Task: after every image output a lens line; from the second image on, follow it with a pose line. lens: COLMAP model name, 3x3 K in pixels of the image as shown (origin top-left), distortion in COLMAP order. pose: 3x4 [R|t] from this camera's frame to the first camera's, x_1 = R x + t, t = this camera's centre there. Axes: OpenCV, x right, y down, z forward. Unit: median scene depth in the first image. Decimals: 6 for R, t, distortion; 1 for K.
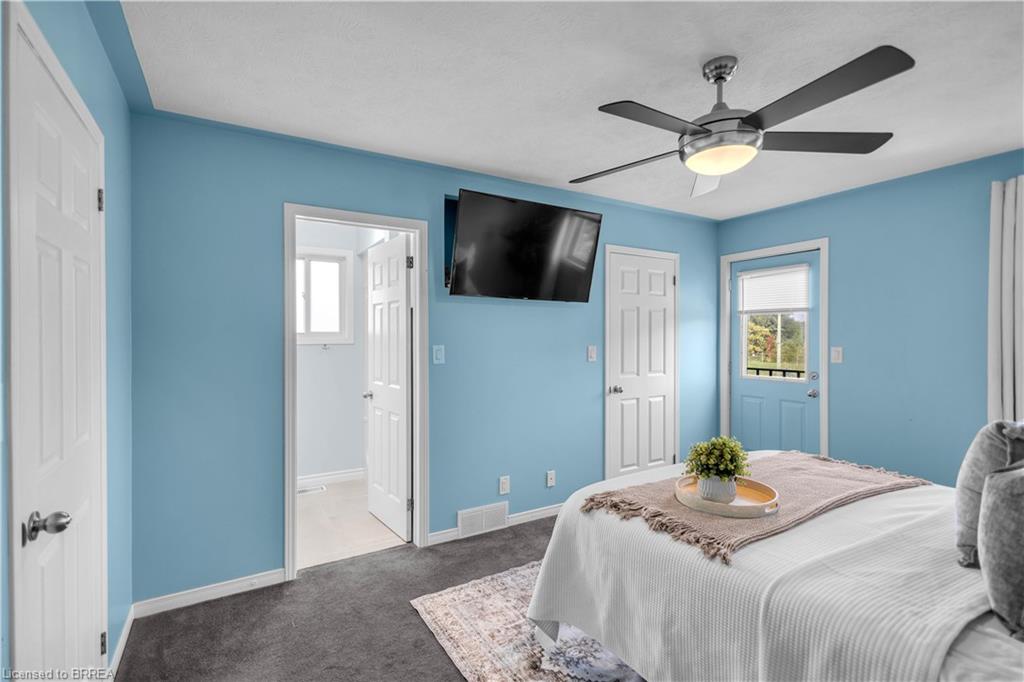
lens RADIAL K [[474.4, 0, 513.5], [0, 474.4, 340.0], [0, 0, 1]] dist [0.009785, -0.000318]
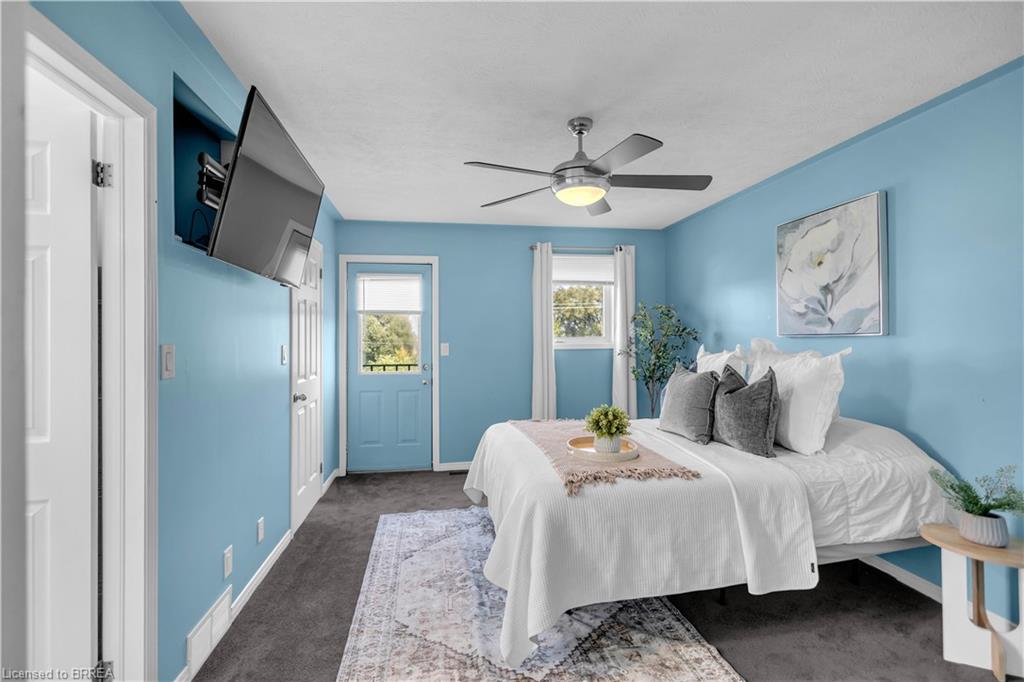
lens RADIAL K [[474.4, 0, 514.1], [0, 474.4, 338.6], [0, 0, 1]] dist [0.009785, -0.000318]
pose [[0.365150, -0.000835, 0.930948, -0.432242], [0.010568, 0.999939, -0.003248, 0.008329], [-0.930889, 0.011024, 0.365136, 0.359967]]
